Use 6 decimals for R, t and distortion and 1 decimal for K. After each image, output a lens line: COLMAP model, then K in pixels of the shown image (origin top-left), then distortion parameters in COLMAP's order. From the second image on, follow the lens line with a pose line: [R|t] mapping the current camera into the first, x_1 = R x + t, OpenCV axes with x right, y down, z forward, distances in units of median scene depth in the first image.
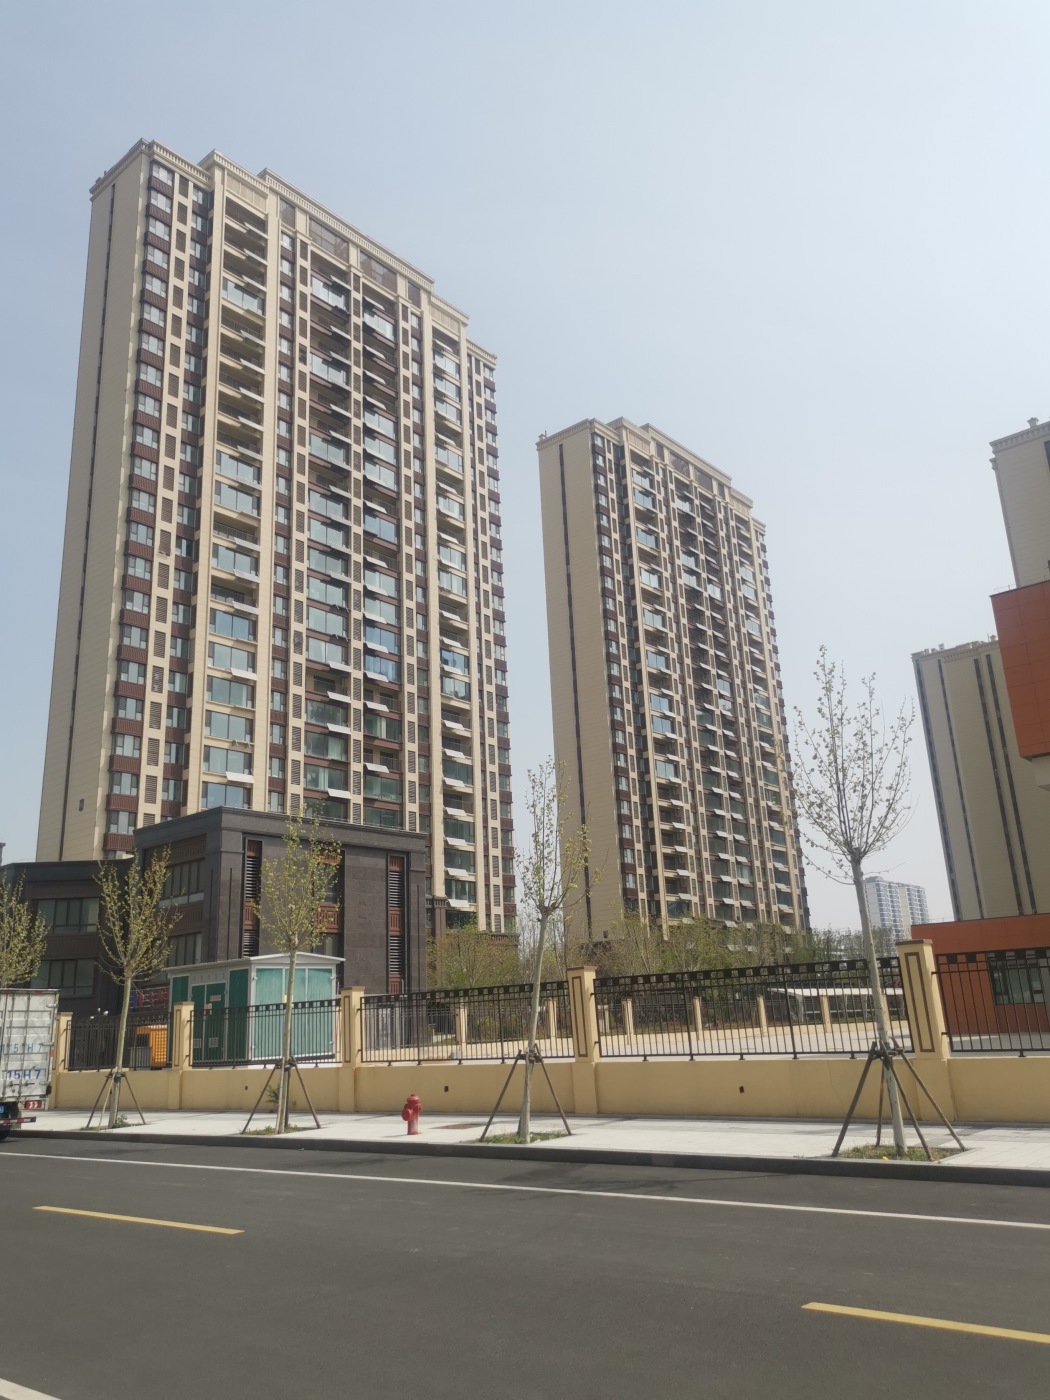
lens RADIAL K [[1076.3, 0, 521.1], [0, 1076.3, 697.3], [0, 0, 1]] dist [0.053140, -0.041304]
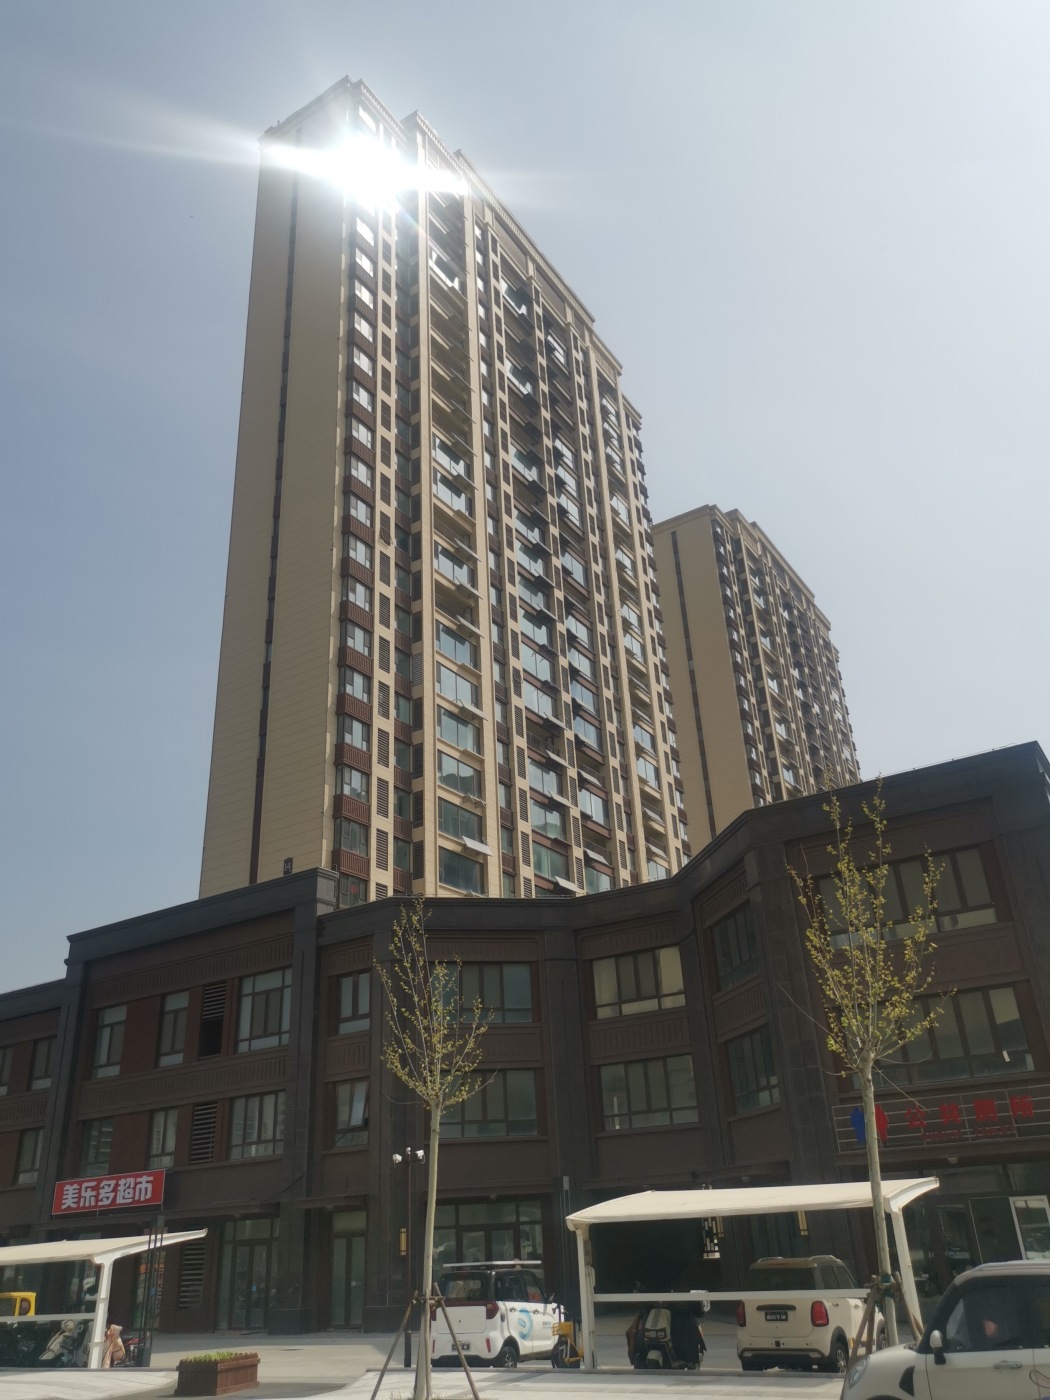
lens RADIAL K [[1076.3, 0, 521.1], [0, 1076.3, 697.3], [0, 0, 1]] dist [0.053140, -0.041304]
pose [[0.988714, 0.061400, 0.136655, -0.280345], [-0.037407, 0.984444, -0.171668, 0.082480], [-0.145070, 0.164619, 0.975631, 0.234447]]
